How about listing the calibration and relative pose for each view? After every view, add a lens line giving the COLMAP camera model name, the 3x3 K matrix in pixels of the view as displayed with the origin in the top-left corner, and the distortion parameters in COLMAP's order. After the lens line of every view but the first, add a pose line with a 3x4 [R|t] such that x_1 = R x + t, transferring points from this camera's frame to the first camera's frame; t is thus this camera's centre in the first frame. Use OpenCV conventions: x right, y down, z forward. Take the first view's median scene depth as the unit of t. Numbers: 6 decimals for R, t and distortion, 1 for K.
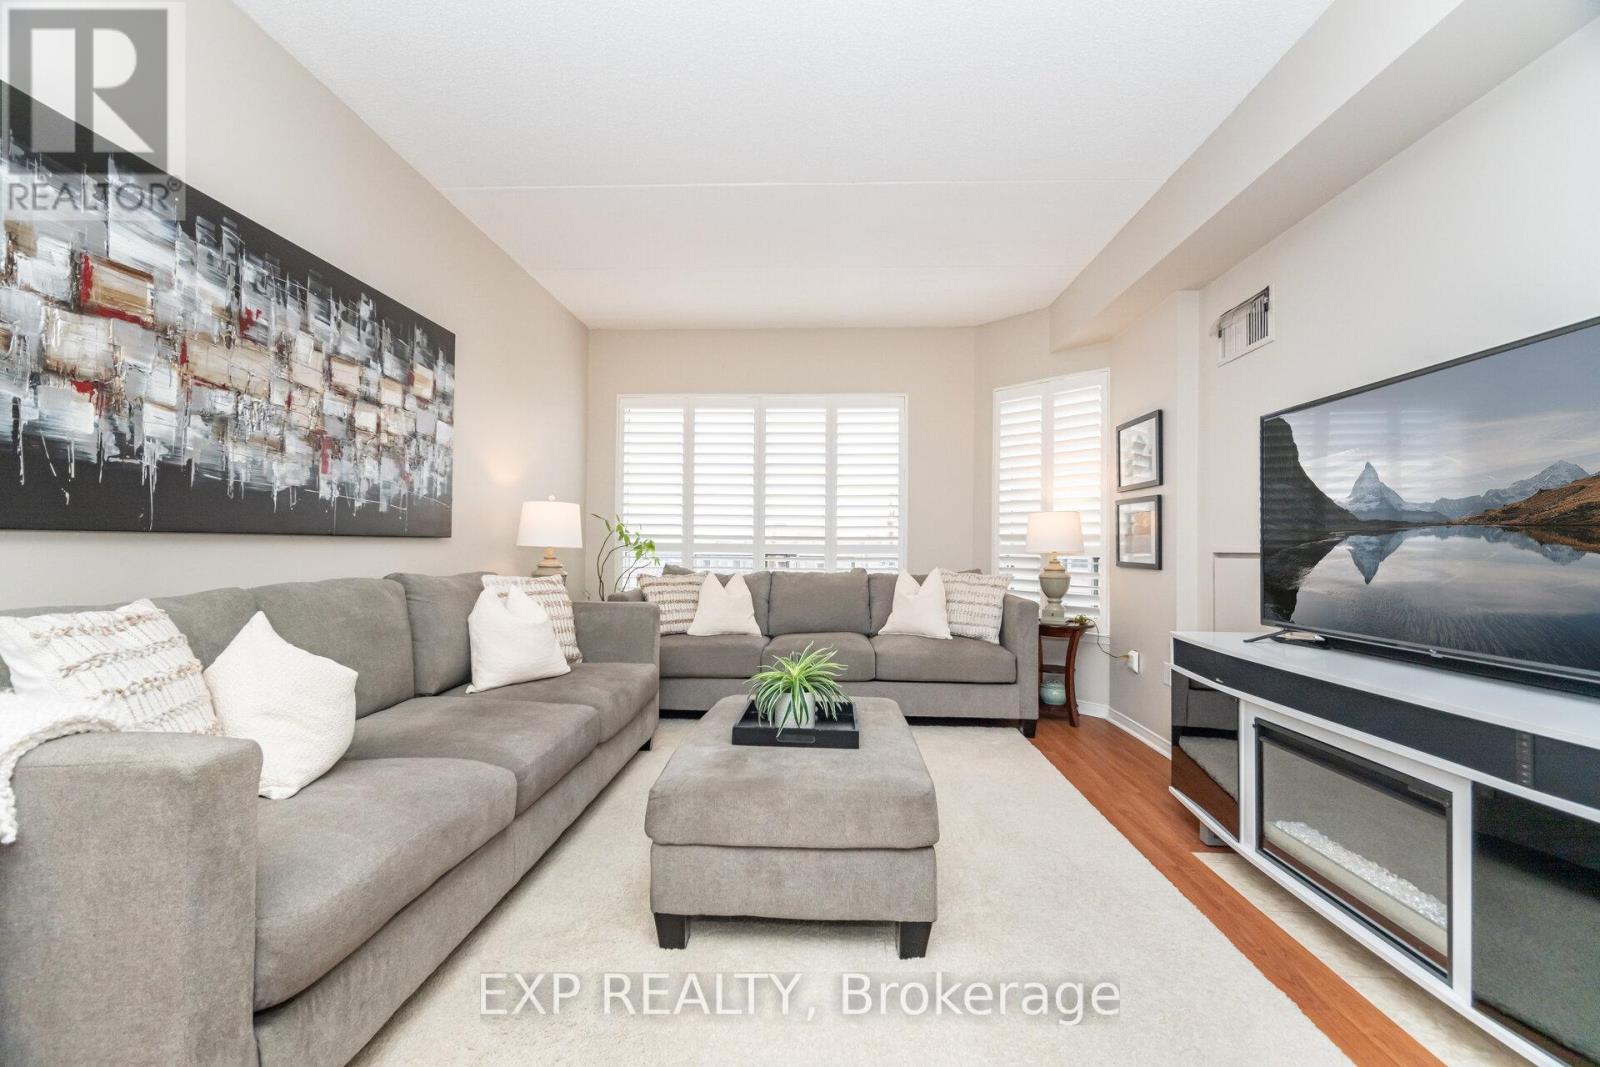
lens RADIAL K [[647.8, 0, 795.6], [0, 647.8, 535.0], [0, 0, 1]] dist [-0.000068, -0.000560]
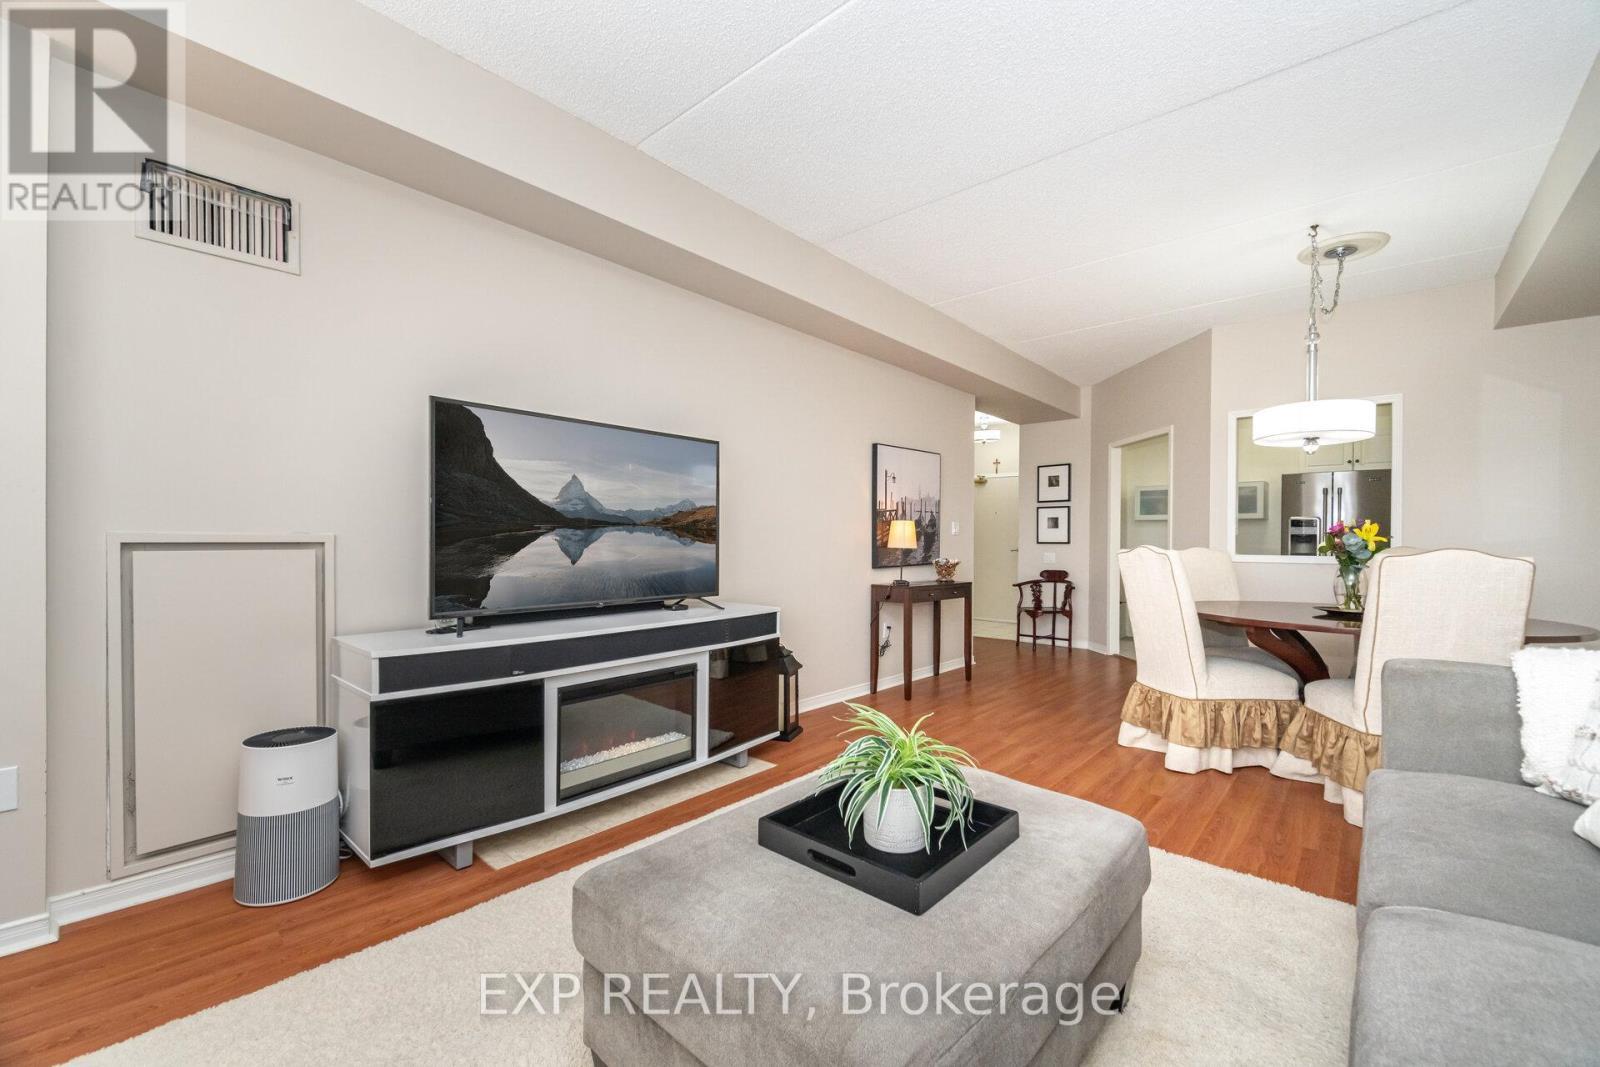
lens RADIAL K [[654.8, 0, 797.2], [0, 654.8, 552.9], [0, 0, 1]] dist [0.000456, -0.004139]
pose [[-0.766855, -0.026074, 0.641291, -0.356548], [-0.025707, 0.999620, 0.009904, 0.024588], [-0.641306, -0.008891, -0.767234, 1.735513]]
